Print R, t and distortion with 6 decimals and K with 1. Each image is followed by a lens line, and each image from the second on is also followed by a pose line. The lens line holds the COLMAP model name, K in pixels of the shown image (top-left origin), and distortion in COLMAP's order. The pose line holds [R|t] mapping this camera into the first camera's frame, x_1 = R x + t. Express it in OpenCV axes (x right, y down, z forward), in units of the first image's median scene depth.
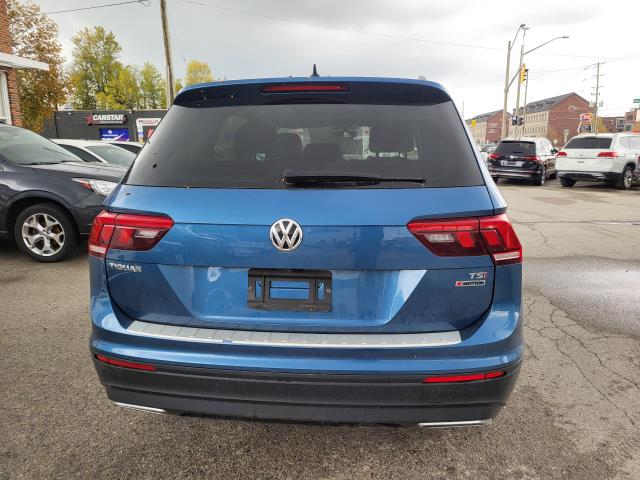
lens RADIAL K [[479.8, 0, 323.6], [0, 479.8, 246.2], [0, 0, 1]] dist [0.065376, -0.050076]
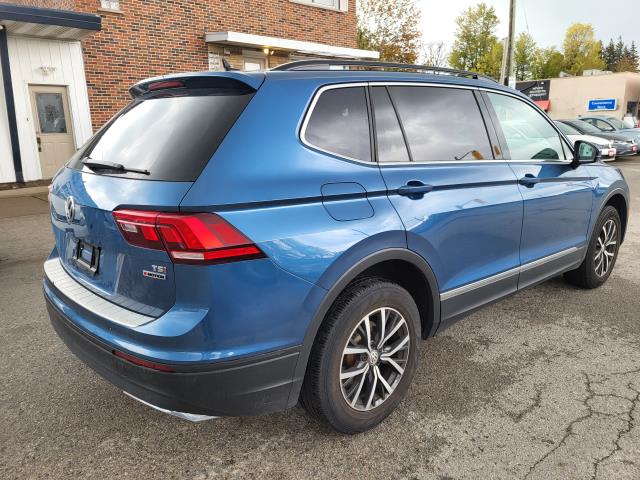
lens RADIAL K [[479.8, 0, 322.3], [0, 479.8, 239.7], [0, 0, 1]] dist [0.065376, -0.050076]
pose [[0.755008, 0.147946, -0.638807, 0.957395], [-0.122913, 0.988877, 0.083751, -0.100862], [0.644092, 0.015285, 0.764795, 0.339352]]
